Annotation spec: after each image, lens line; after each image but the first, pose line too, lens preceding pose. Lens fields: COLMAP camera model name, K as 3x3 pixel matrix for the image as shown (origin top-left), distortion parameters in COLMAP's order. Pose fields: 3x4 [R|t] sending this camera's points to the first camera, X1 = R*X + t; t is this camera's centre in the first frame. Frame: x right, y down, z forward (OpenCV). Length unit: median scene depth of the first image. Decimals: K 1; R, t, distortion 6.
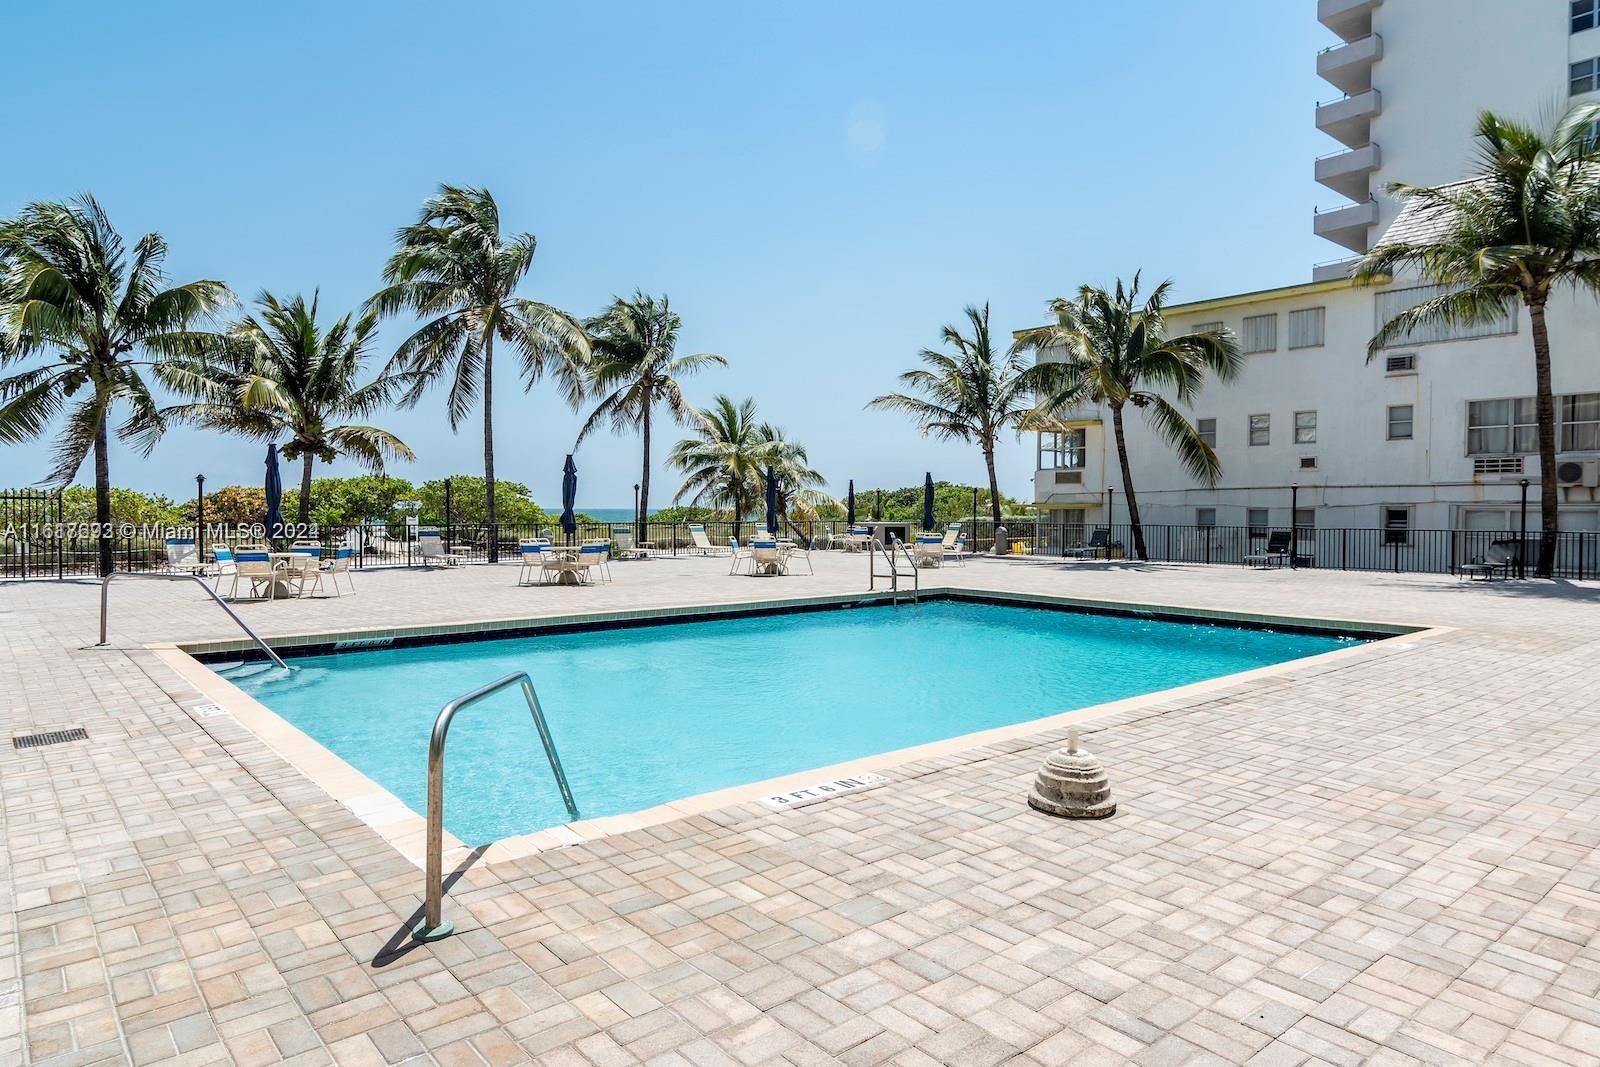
lens RADIAL K [[965.9, 0, 801.3], [0, 965.9, 527.2], [0, 0, 1]] dist [-0.001755, -0.000224]
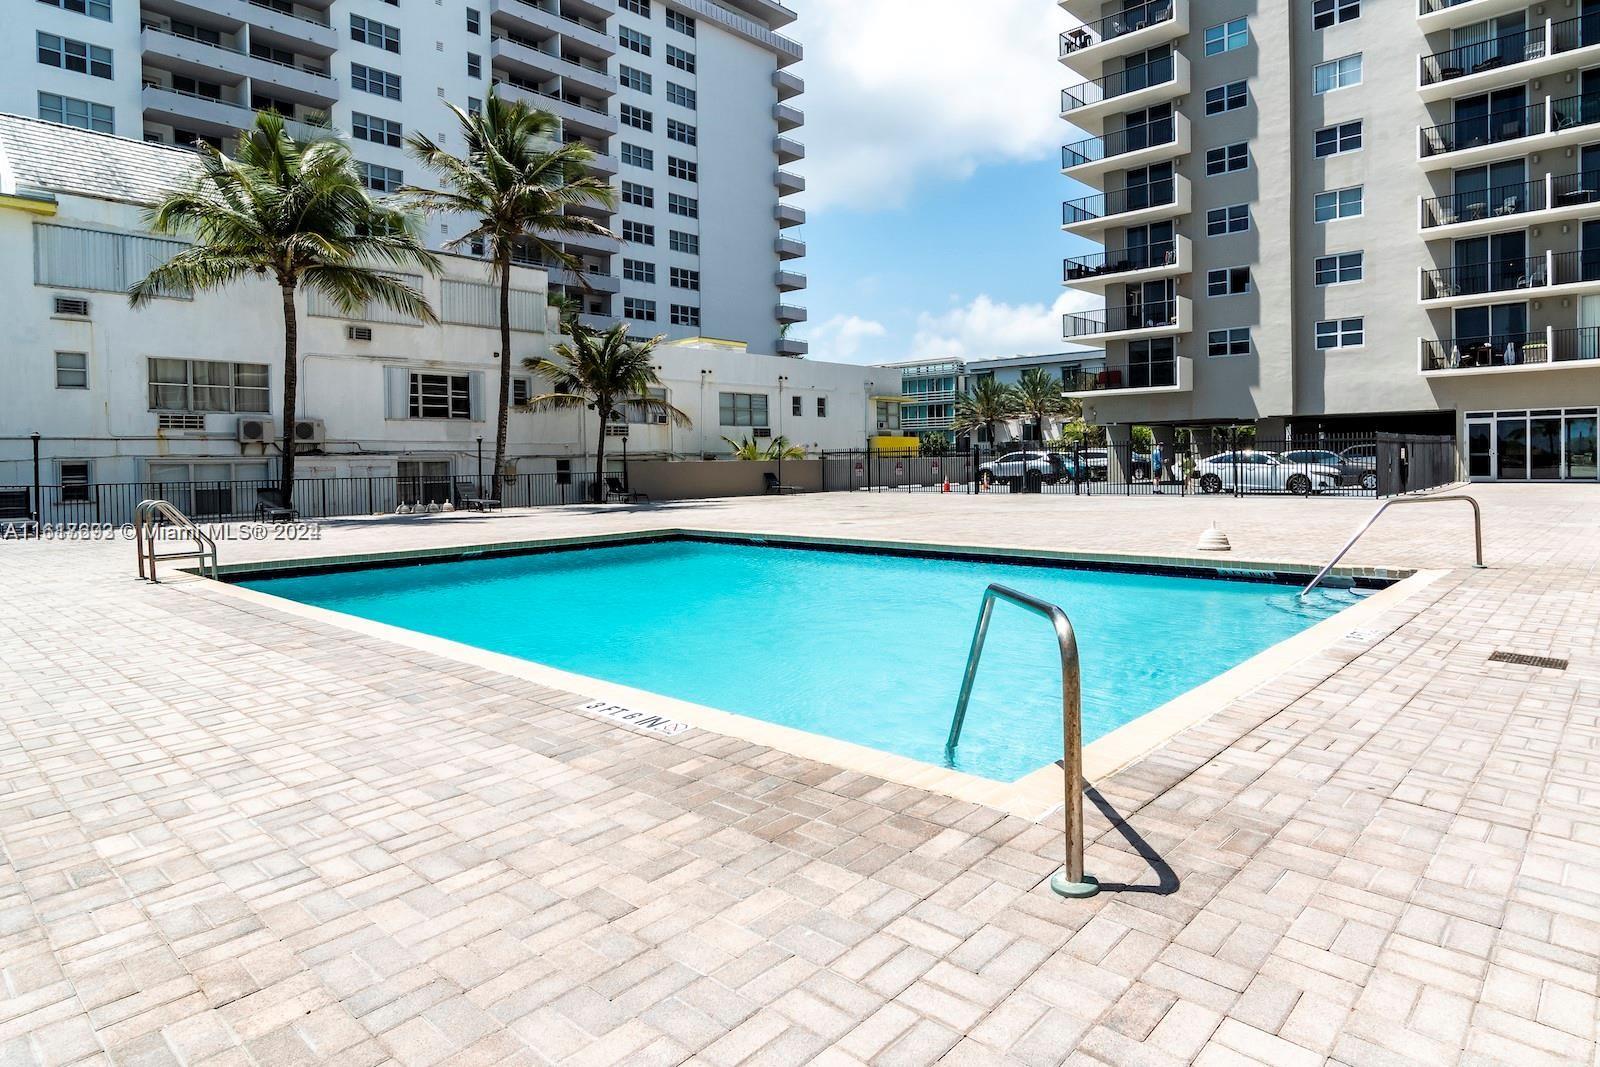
lens RADIAL K [[883.4, 0, 785.9], [0, 883.4, 479.3], [0, 0, 1]] dist [-0.003398, -0.000702]
pose [[-0.107310, -0.024704, 0.993919, -0.310424], [0.028208, 0.999213, 0.027881, -0.008493], [-0.993825, 0.031029, -0.106528, 0.430974]]
